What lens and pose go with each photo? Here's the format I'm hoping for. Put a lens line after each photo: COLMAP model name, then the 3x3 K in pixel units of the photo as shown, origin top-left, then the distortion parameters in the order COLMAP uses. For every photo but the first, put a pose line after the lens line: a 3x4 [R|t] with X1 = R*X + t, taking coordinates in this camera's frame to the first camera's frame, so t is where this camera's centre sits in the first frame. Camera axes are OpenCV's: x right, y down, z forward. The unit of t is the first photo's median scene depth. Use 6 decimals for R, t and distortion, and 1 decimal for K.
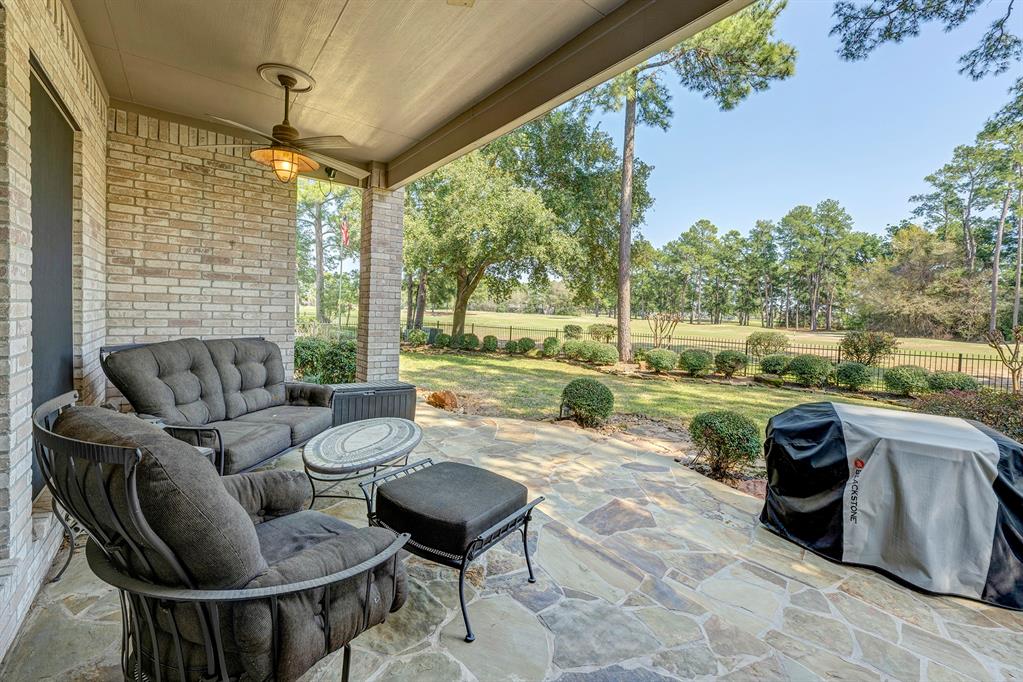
lens RADIAL K [[427.8, 0, 506.8], [0, 427.8, 326.7], [0, 0, 1]] dist [0.001794, -0.000275]
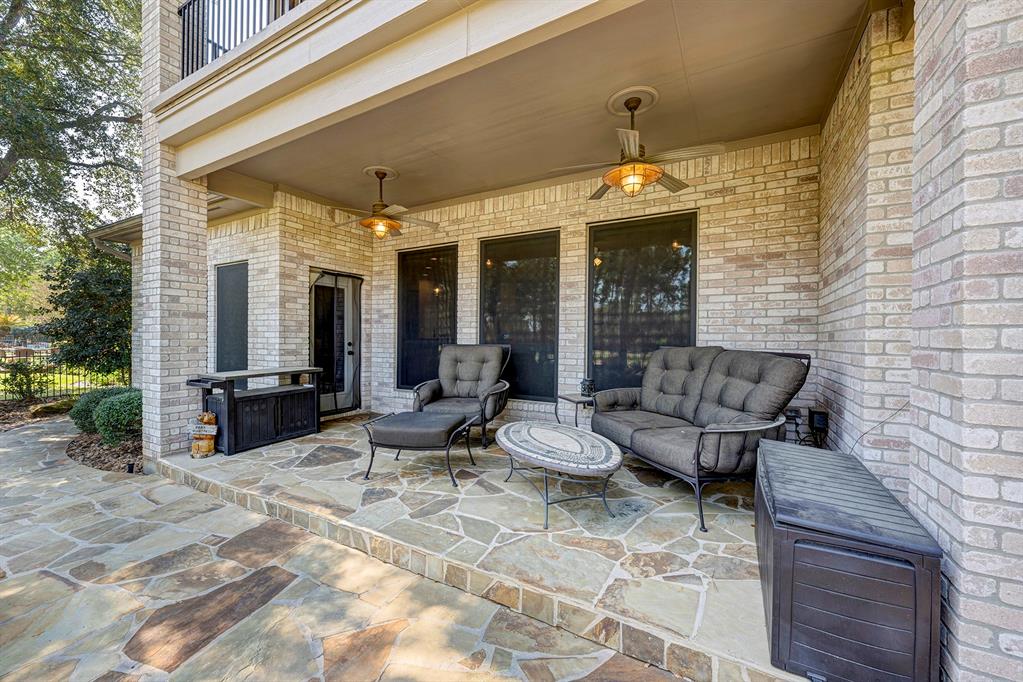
lens RADIAL K [[407.4, 0, 511.5], [0, 407.4, 341.0], [0, 0, 1]] dist [-0.000536, -0.000030]
pose [[-0.913782, -0.039673, -0.404263, 0.158543], [-0.059848, 0.997507, 0.037387, 0.015422], [0.401772, 0.058358, -0.913878, 2.071029]]
